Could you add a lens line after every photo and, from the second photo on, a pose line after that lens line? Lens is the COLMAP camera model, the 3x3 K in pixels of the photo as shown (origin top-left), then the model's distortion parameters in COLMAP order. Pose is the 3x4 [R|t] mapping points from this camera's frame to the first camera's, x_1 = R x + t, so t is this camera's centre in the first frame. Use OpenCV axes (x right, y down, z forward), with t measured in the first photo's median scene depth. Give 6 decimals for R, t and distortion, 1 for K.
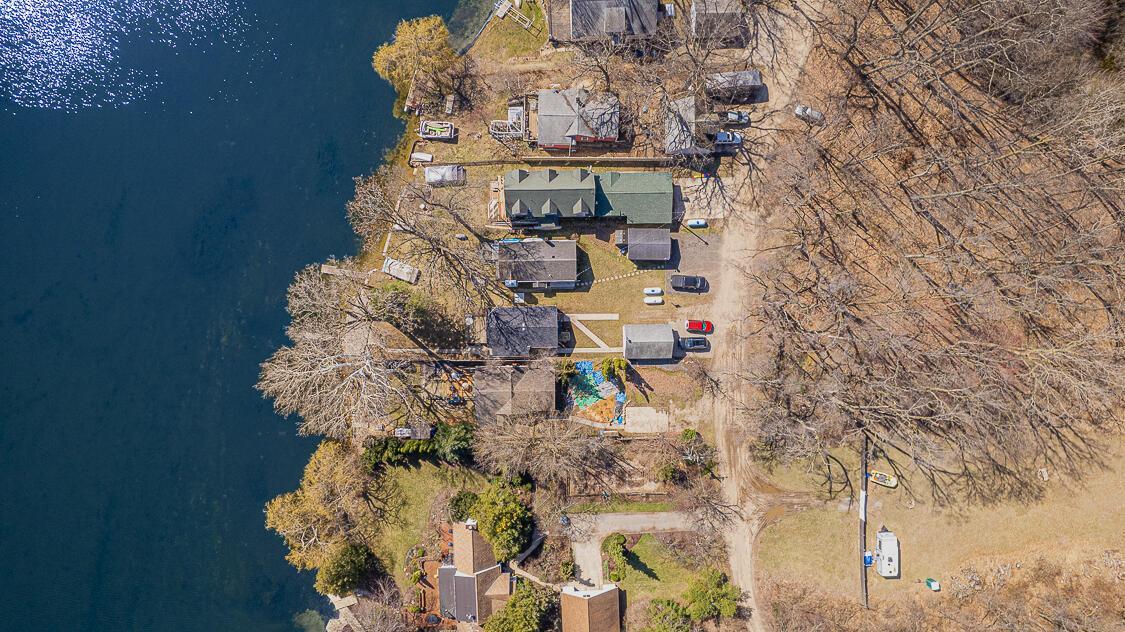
lens RADIAL K [[707.5, 0, 562.5], [0, 707.5, 316.0], [0, 0, 1]] dist [-0.041560, 0.002106]
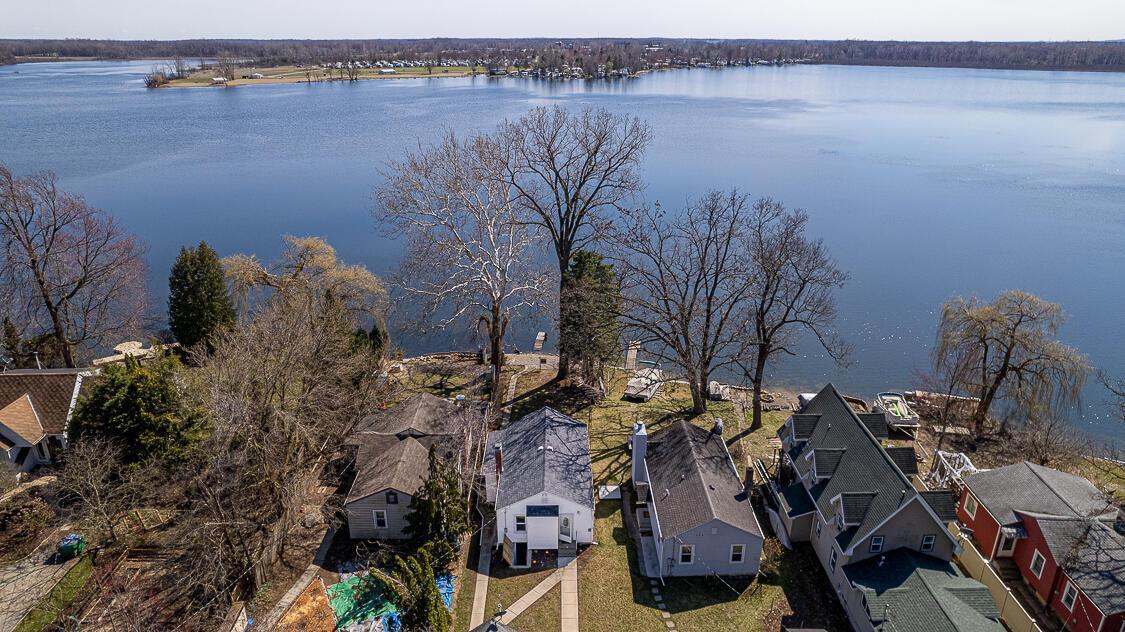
lens RADIAL K [[707.5, 0, 562.5], [0, 707.5, 316.0], [0, 0, 1]] dist [-0.041560, 0.002106]
pose [[-0.001649, 0.350329, -0.936625, 0.330760], [-0.999912, 0.011746, 0.006154, 0.000285], [0.013157, 0.936553, 0.350278, 0.734859]]
